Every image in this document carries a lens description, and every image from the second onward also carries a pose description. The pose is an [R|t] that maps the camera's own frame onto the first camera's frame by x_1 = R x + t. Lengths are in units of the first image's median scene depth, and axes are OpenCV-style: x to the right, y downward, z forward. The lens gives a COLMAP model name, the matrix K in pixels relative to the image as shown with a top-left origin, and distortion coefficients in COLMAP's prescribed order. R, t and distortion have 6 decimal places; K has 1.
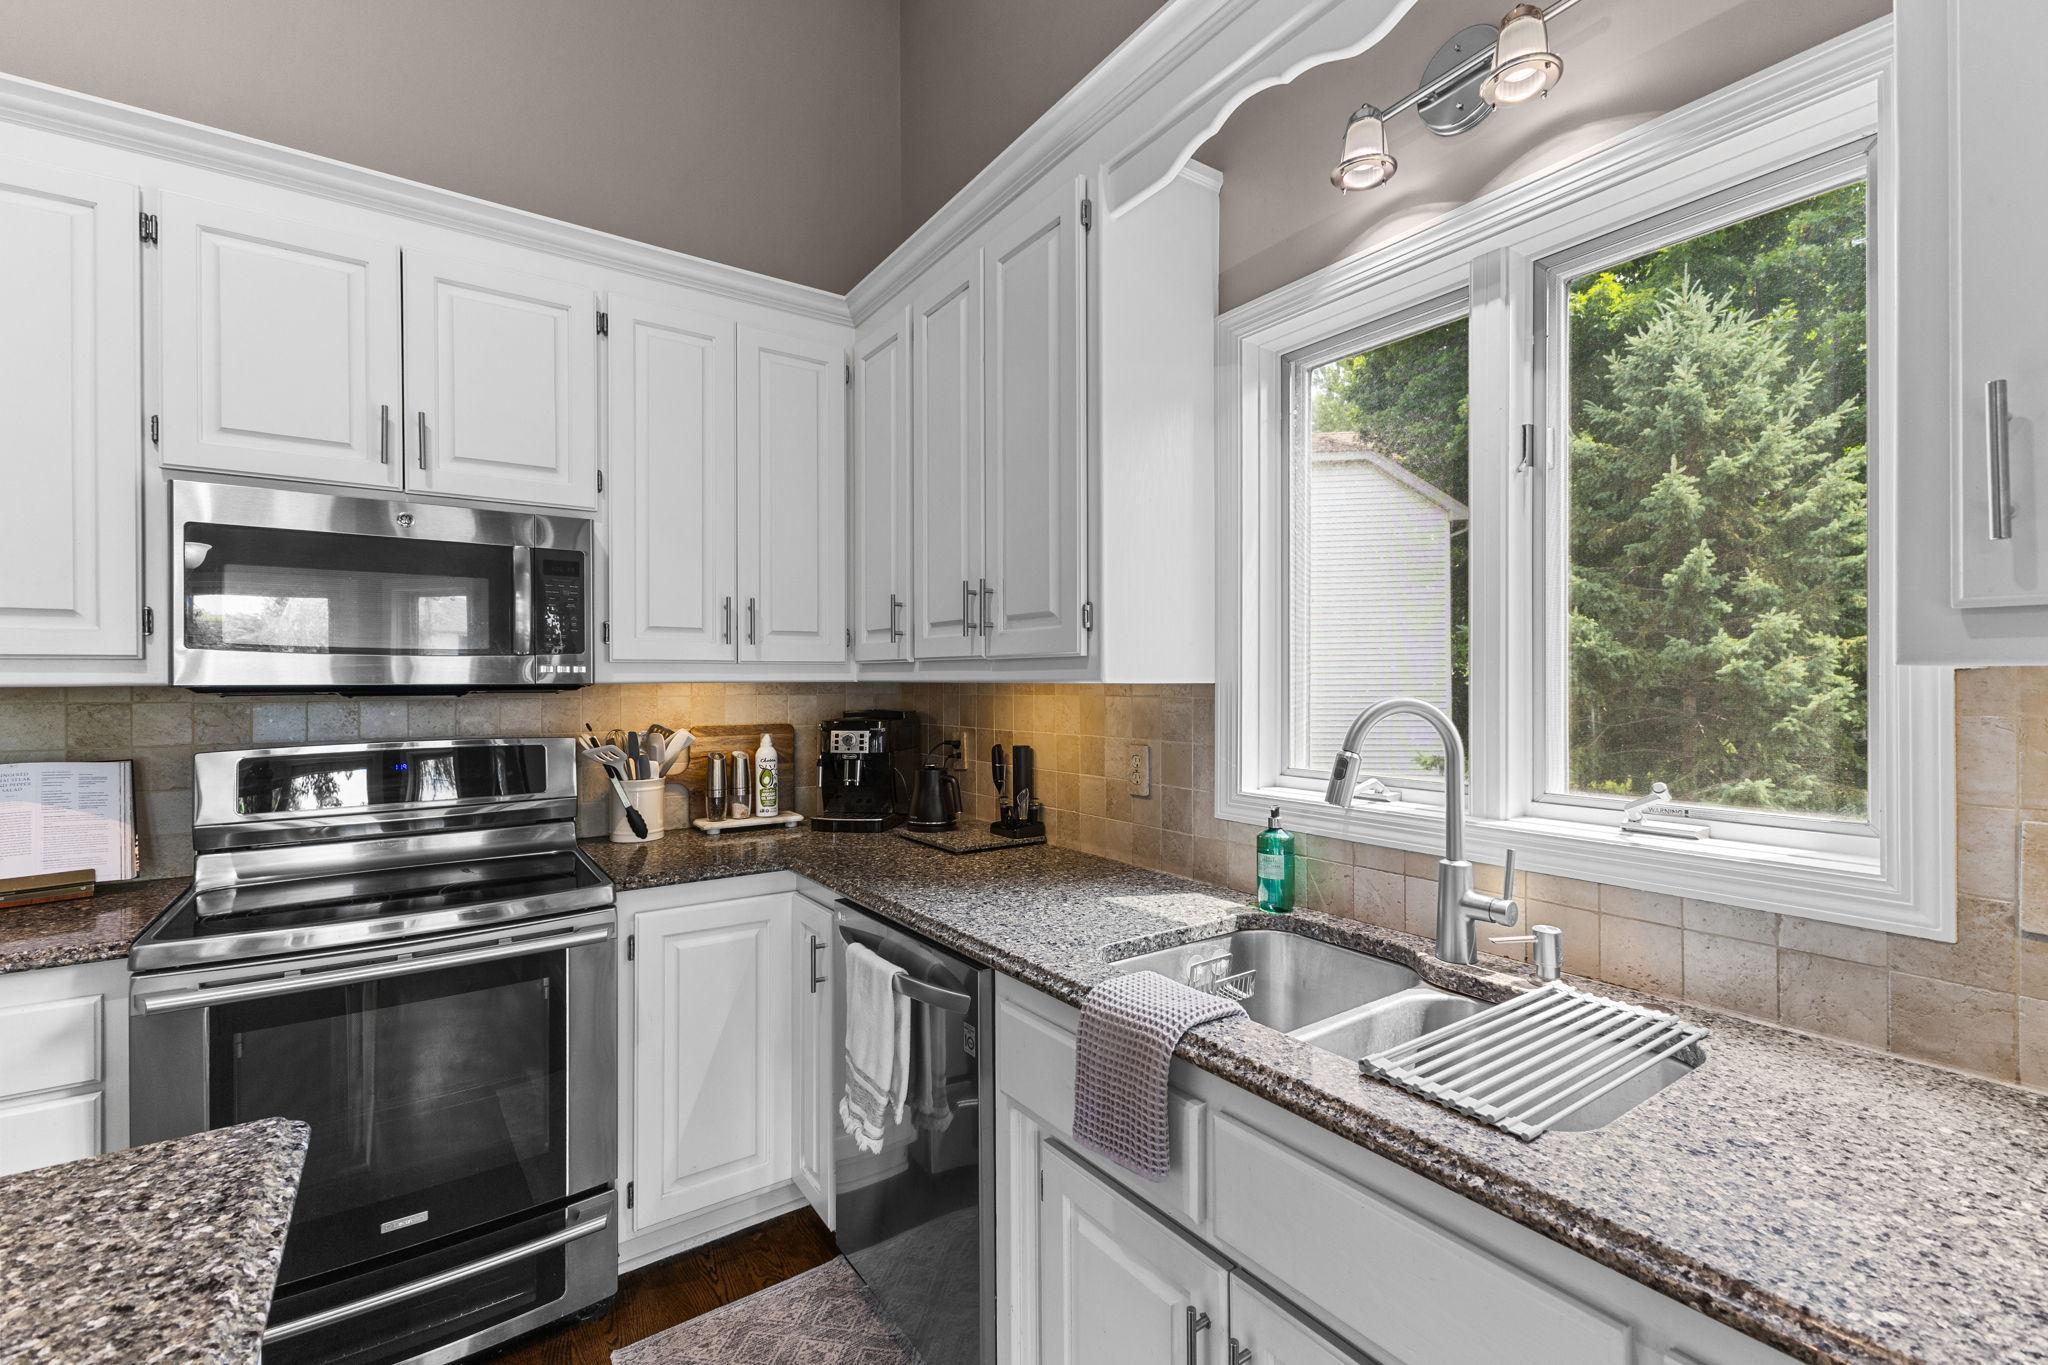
lens RADIAL K [[883.0, 0, 1022.1], [0, 883.0, 681.0], [0, 0, 1]] dist [0.010299, -0.000242]
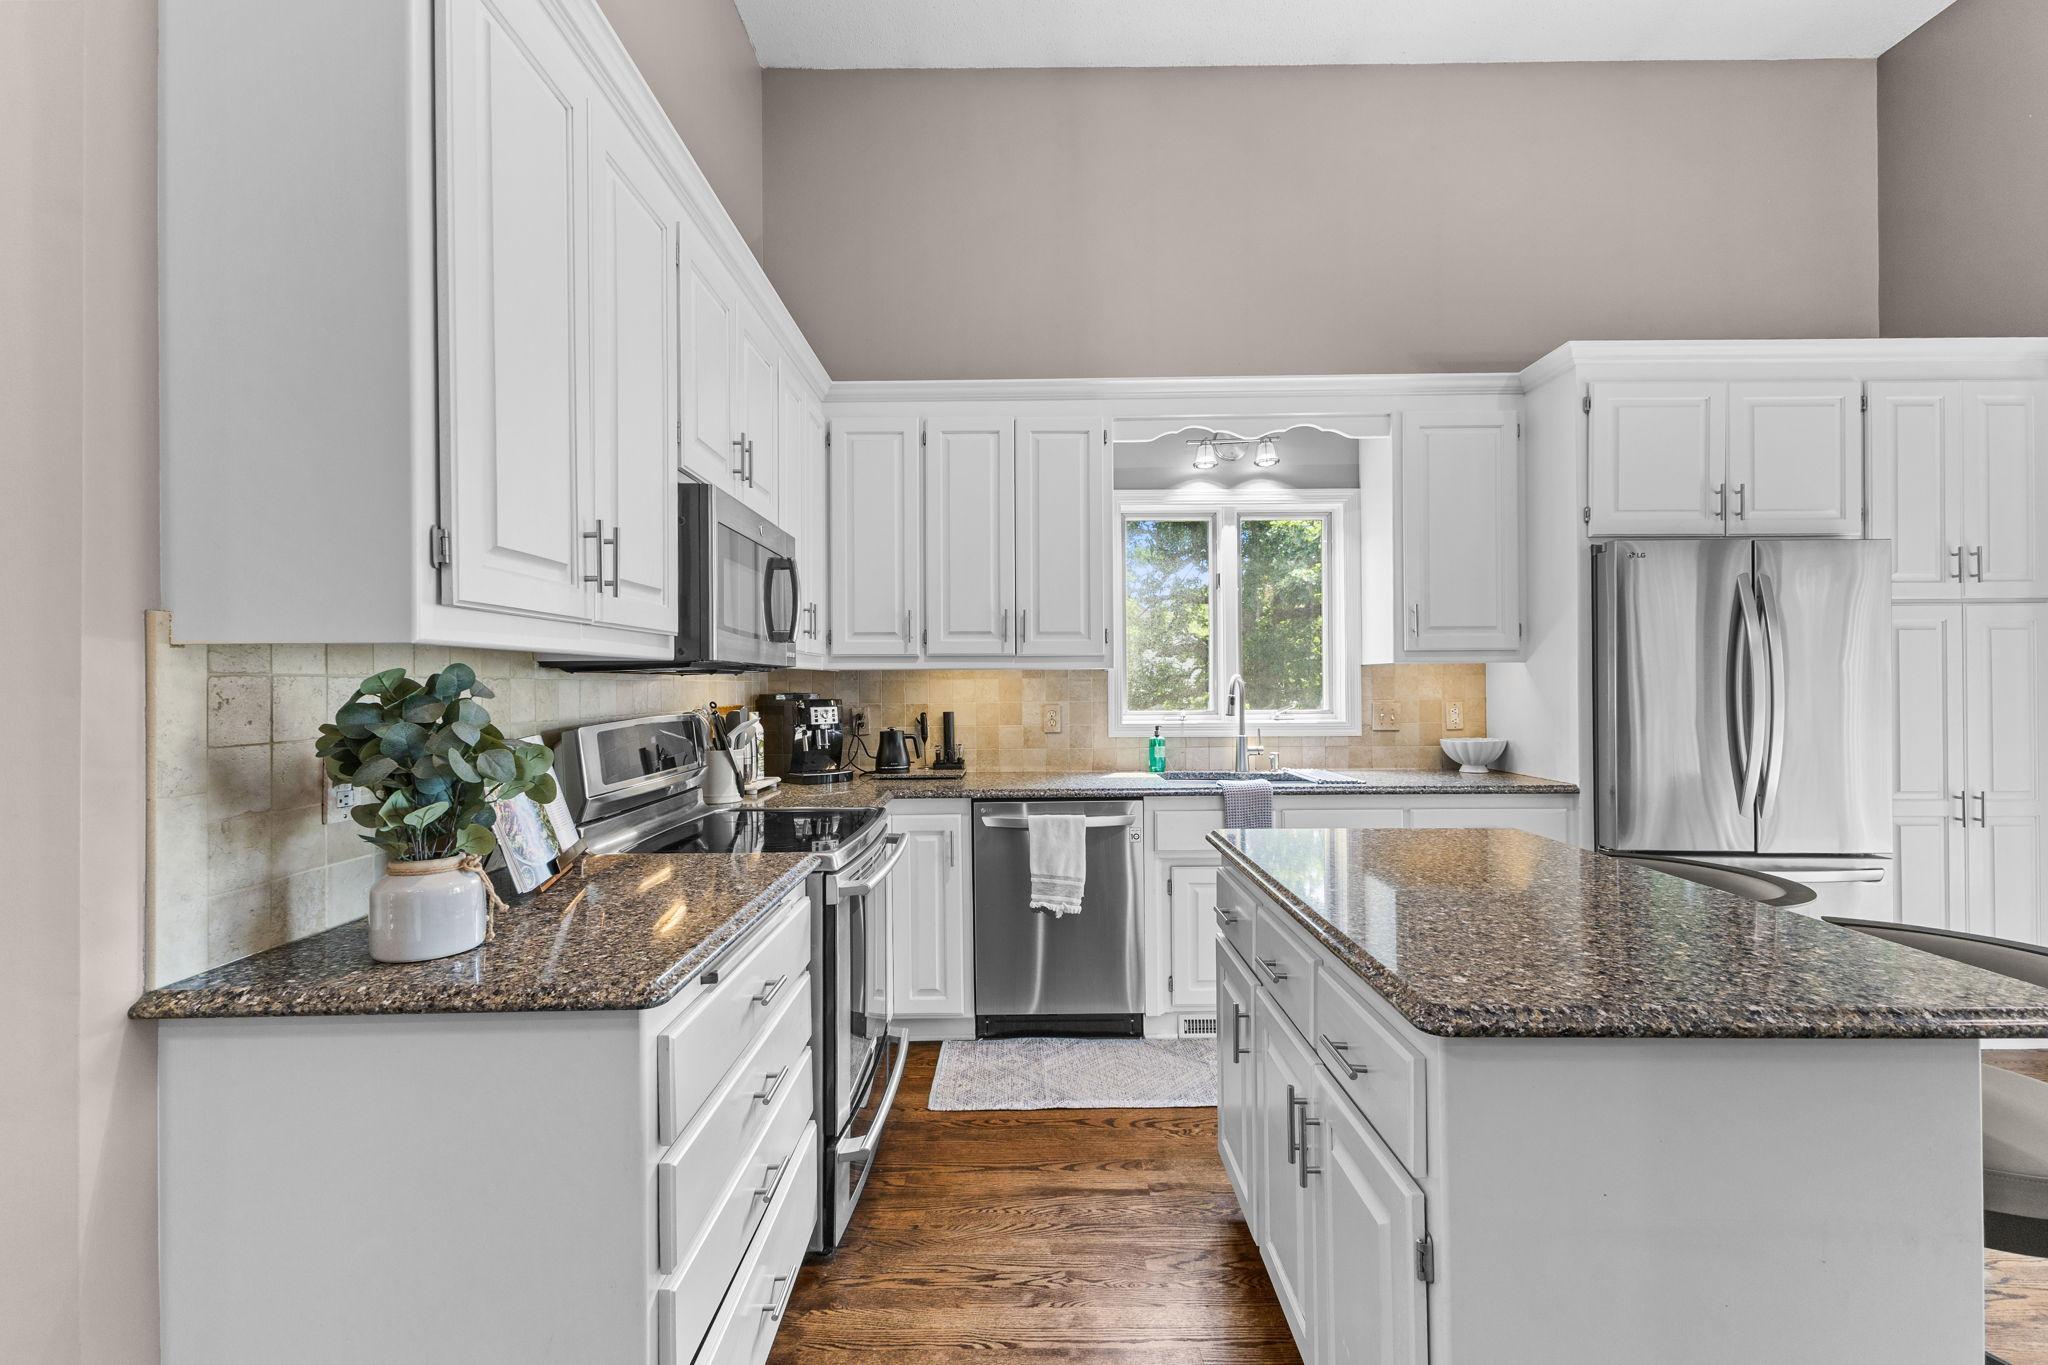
lens RADIAL K [[883.0, 0, 1022.1], [0, 883.0, 681.0], [0, 0, 1]] dist [0.010299, -0.000242]
pose [[0.571252, -0.000975, 0.820774, -1.439843], [0.004218, 0.999990, -0.001747, 0.026444], [-0.820764, 0.004460, 0.571251, 0.005927]]
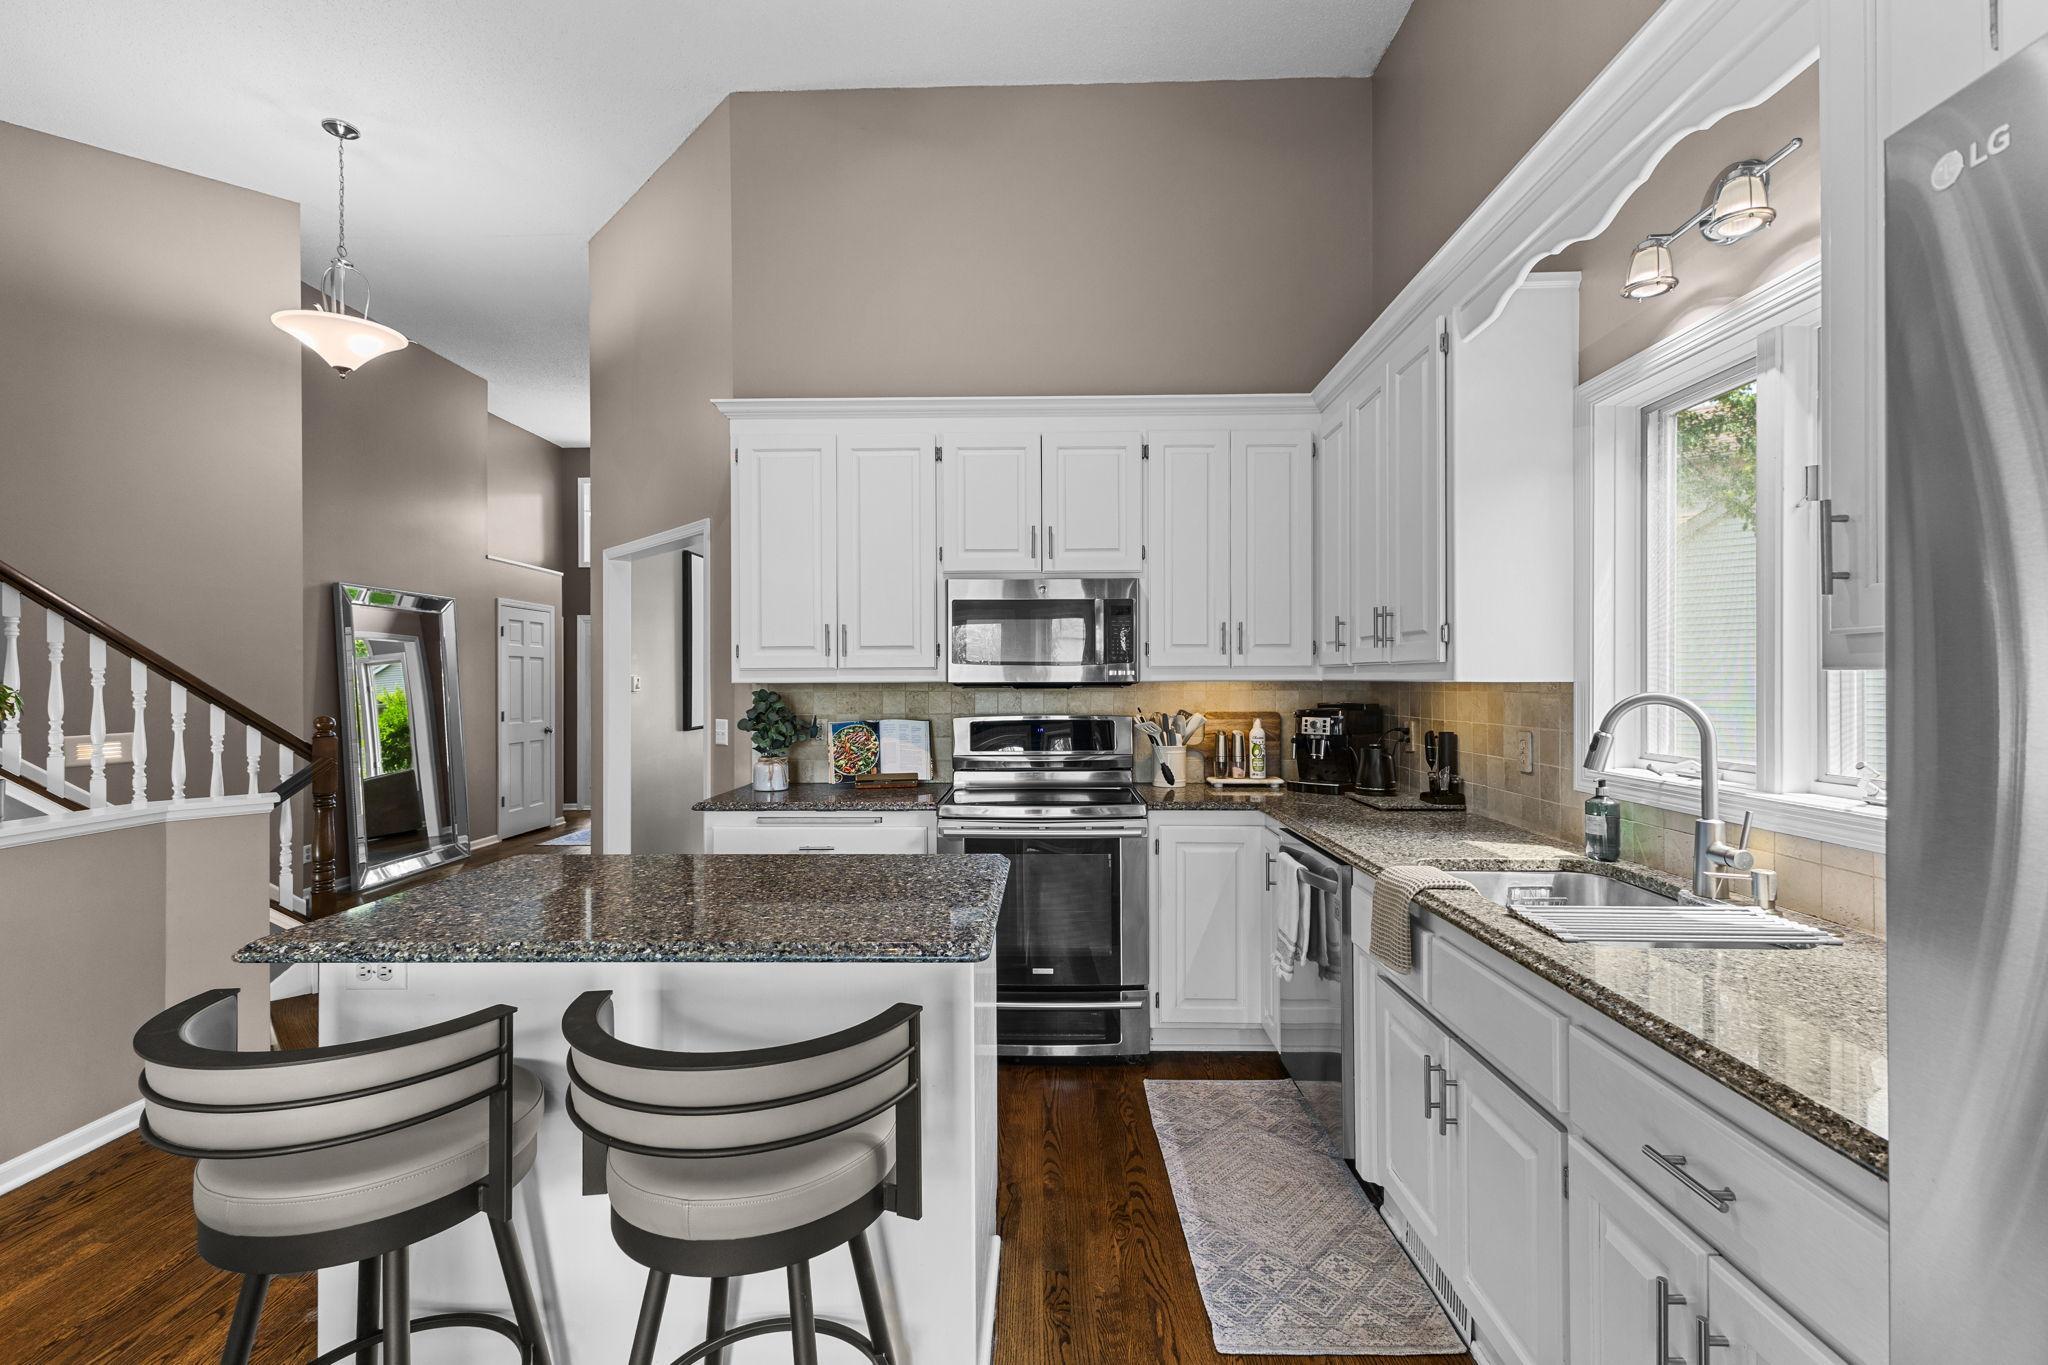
lens RADIAL K [[883.0, 0, 1022.1], [0, 883.0, 681.0], [0, 0, 1]] dist [0.010299, -0.000242]
pose [[0.806779, 0.000549, -0.590854, 0.303700], [0.000266, 0.999999, 0.001294, -0.000473], [0.590854, -0.001201, 0.806778, -0.431667]]
